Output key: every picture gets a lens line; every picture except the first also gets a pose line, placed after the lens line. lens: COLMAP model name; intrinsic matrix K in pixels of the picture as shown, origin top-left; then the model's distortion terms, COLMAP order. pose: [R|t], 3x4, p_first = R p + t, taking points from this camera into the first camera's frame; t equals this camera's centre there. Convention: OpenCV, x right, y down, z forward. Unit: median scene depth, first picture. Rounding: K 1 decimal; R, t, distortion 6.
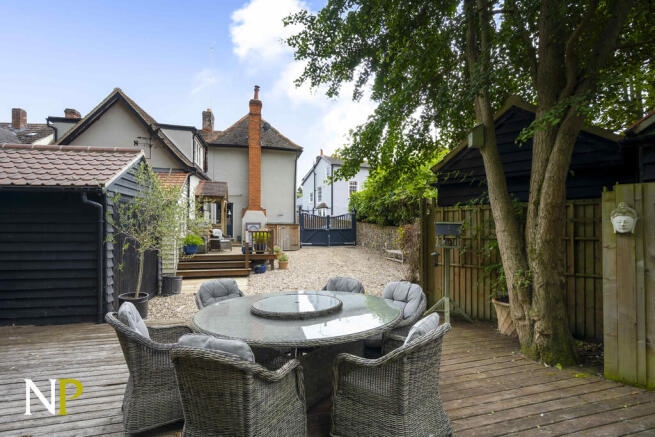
lens RADIAL K [[336.7, 0, 337.3], [0, 336.7, 235.1], [0, 0, 1]] dist [0.001577, -0.000150]
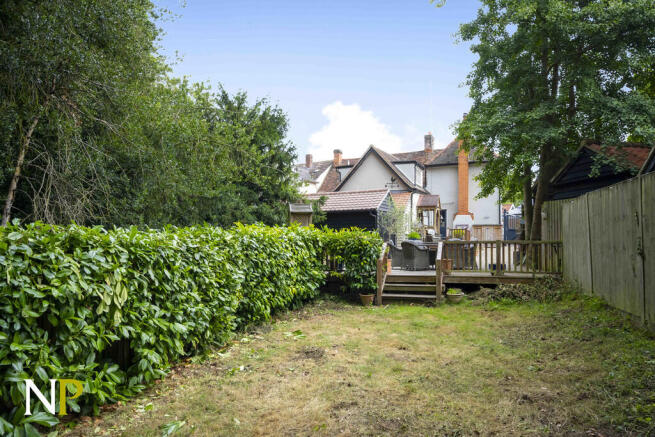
lens RADIAL K [[397.3, 0, 327.7], [0, 397.3, 223.0], [0, 0, 1]] dist [0.000046, 0.000034]
pose [[0.799834, -0.027838, -0.599576, 0.239109], [-0.004547, 0.998614, -0.052431, 0.036332], [0.600205, 0.044663, 0.798599, -0.477872]]
